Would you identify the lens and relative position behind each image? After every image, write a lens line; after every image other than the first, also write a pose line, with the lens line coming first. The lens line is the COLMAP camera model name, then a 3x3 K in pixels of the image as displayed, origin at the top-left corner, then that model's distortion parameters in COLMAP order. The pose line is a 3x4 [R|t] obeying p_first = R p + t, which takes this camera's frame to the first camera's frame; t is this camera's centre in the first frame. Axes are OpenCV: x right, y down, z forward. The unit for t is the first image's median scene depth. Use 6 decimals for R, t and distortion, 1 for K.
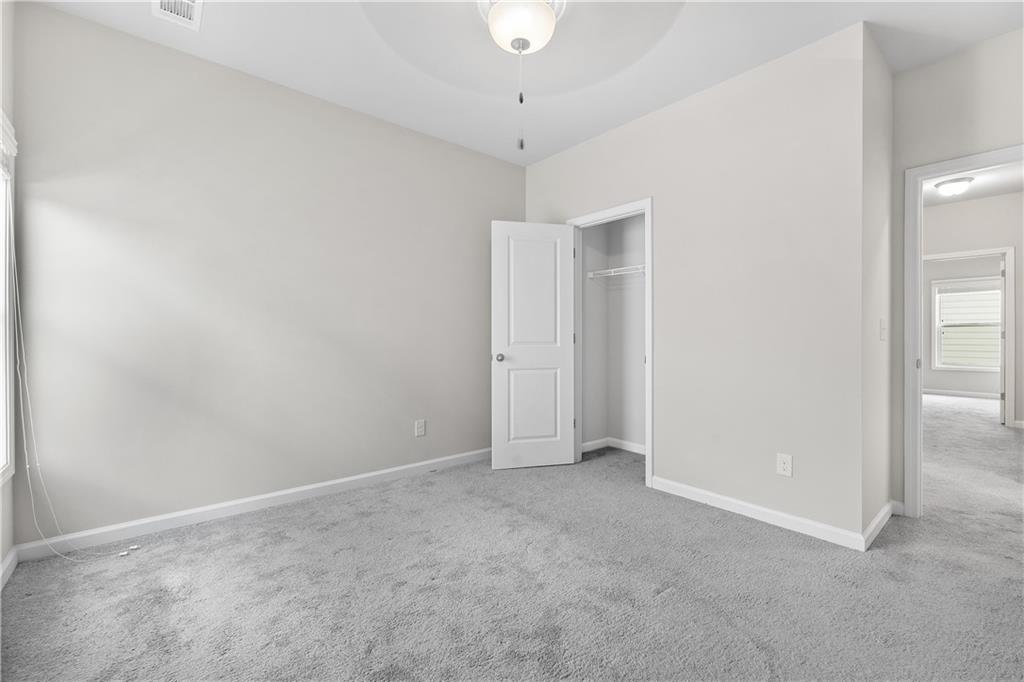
lens RADIAL K [[433.9, 0, 516.2], [0, 433.9, 342.0], [0, 0, 1]] dist [0.004117, 0.000548]
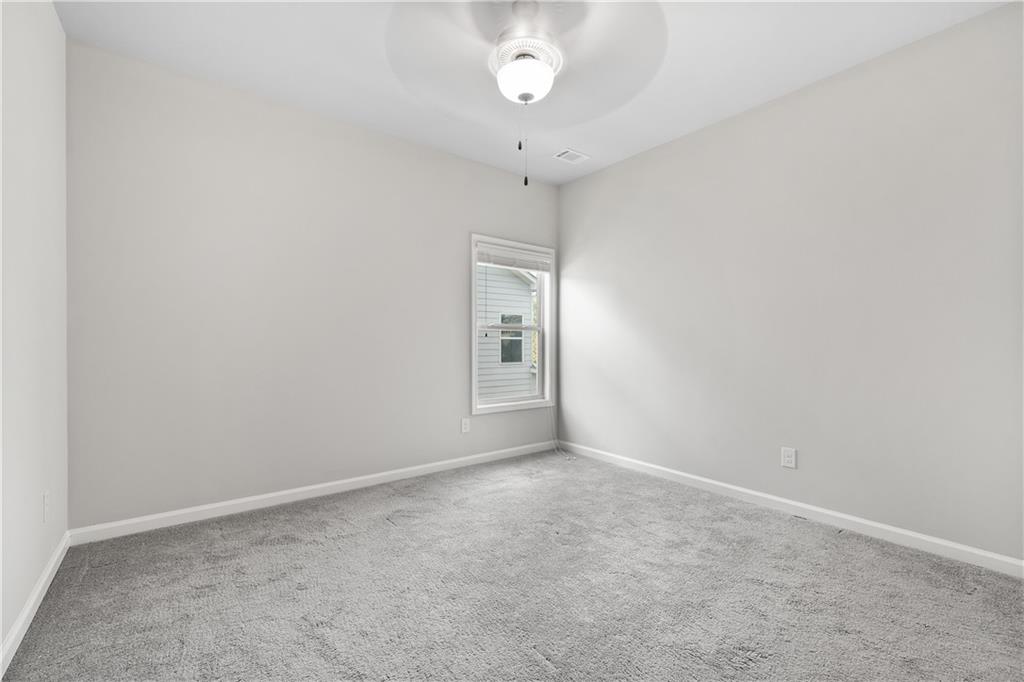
lens RADIAL K [[433.9, 0, 510.0], [0, 433.9, 337.5], [0, 0, 1]] dist [0.004117, 0.000548]
pose [[-0.051127, -0.012352, -0.998616, 0.736758], [-0.013528, 0.999840, -0.011674, -0.014057], [0.998601, 0.012912, -0.051286, 0.605027]]
